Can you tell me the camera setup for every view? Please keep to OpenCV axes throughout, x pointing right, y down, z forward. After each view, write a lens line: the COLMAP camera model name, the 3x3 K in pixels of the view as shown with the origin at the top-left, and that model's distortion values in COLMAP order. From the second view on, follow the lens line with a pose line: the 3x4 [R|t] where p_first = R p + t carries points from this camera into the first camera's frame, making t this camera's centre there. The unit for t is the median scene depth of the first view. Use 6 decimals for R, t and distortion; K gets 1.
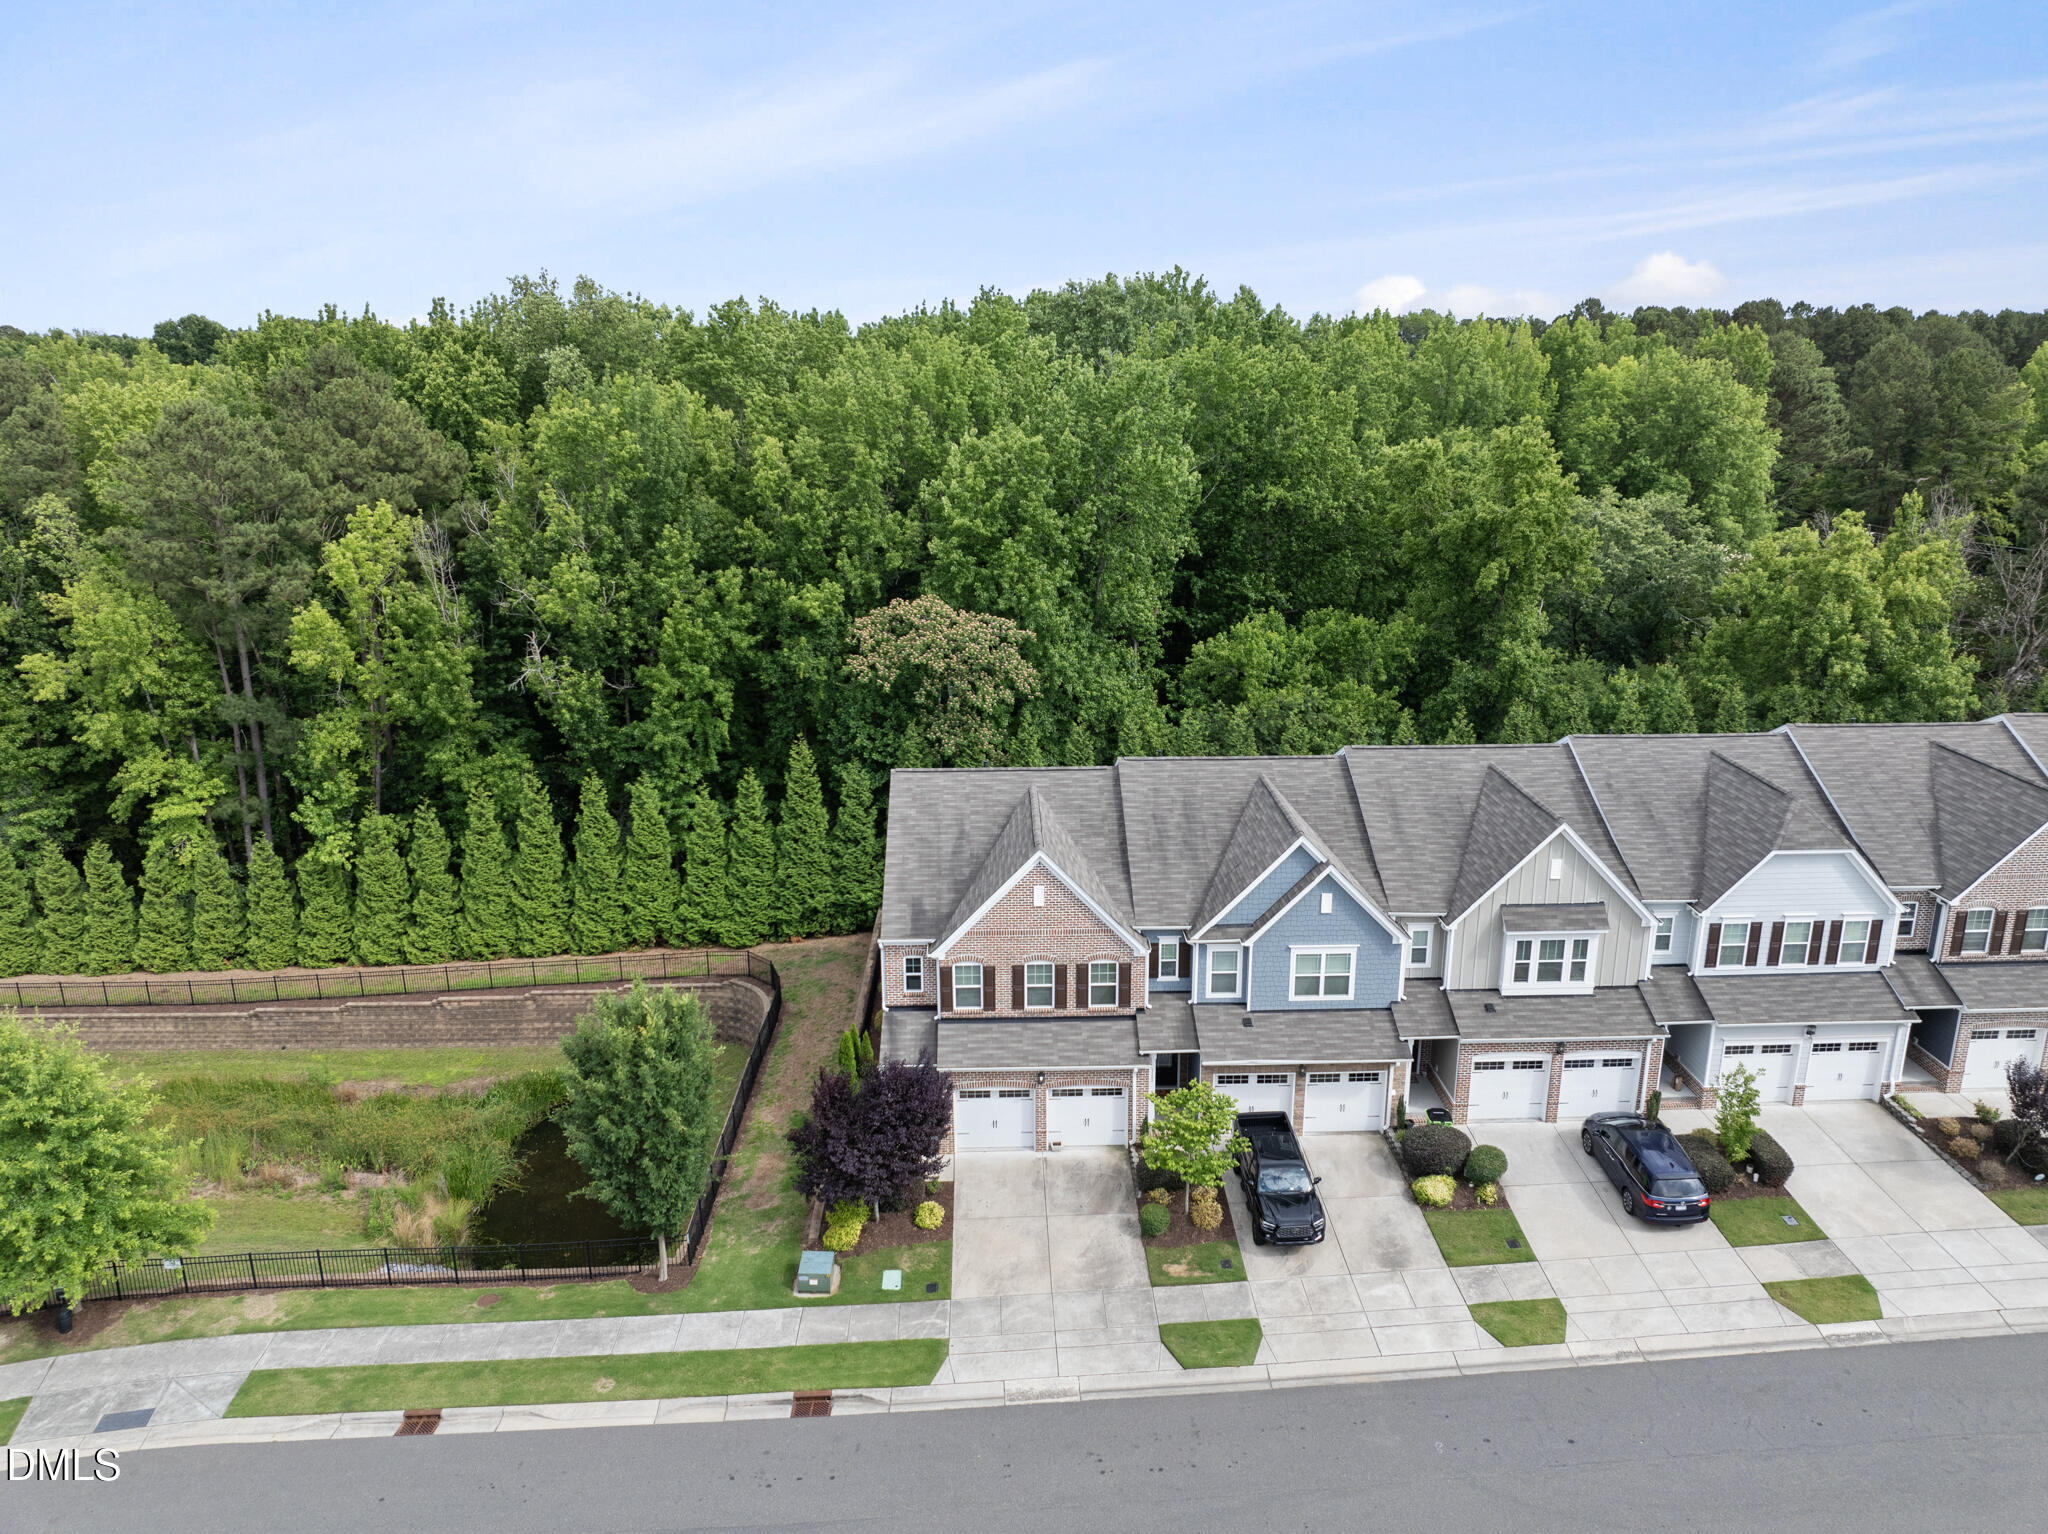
lens RADIAL K [[1463.1, 0, 1024.0], [0, 1463.1, 767.0], [0, 0, 1]] dist [-0.028729, -0.021214]
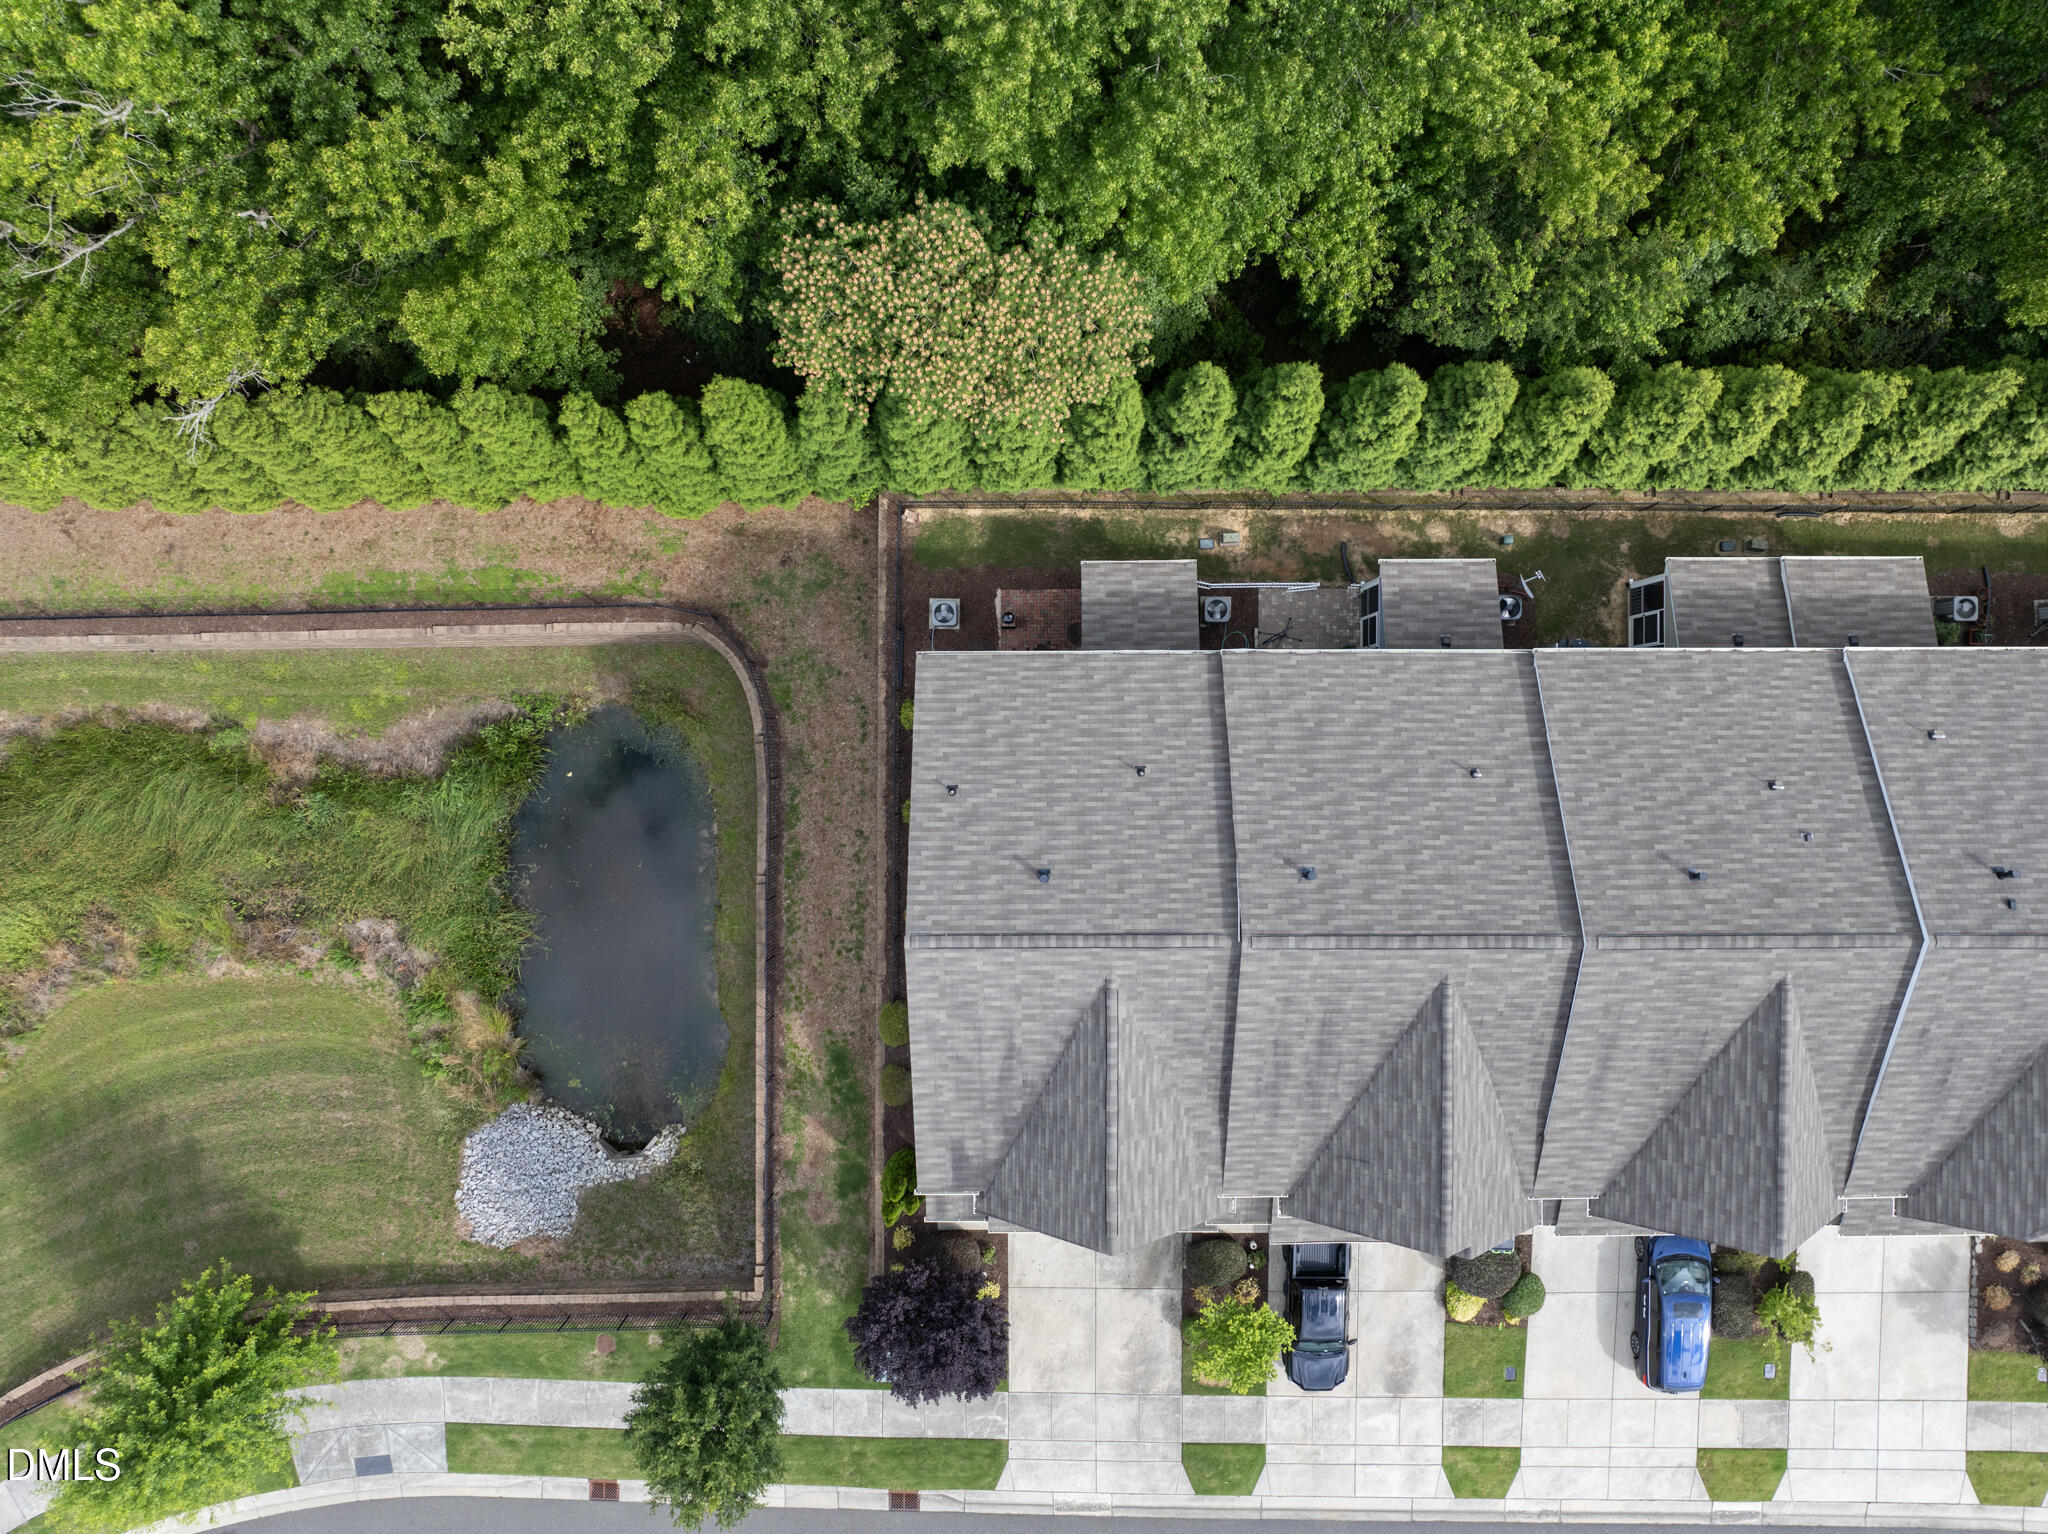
lens RADIAL K [[1463.1, 0, 1024.0], [0, 1463.1, 767.0], [0, 0, 1]] dist [-0.028729, -0.021214]
pose [[0.999689, 0.024815, -0.002606, -0.041011], [-0.003574, 0.245783, 0.969318, -0.767406], [0.024694, -0.969007, 0.245796, 1.038504]]
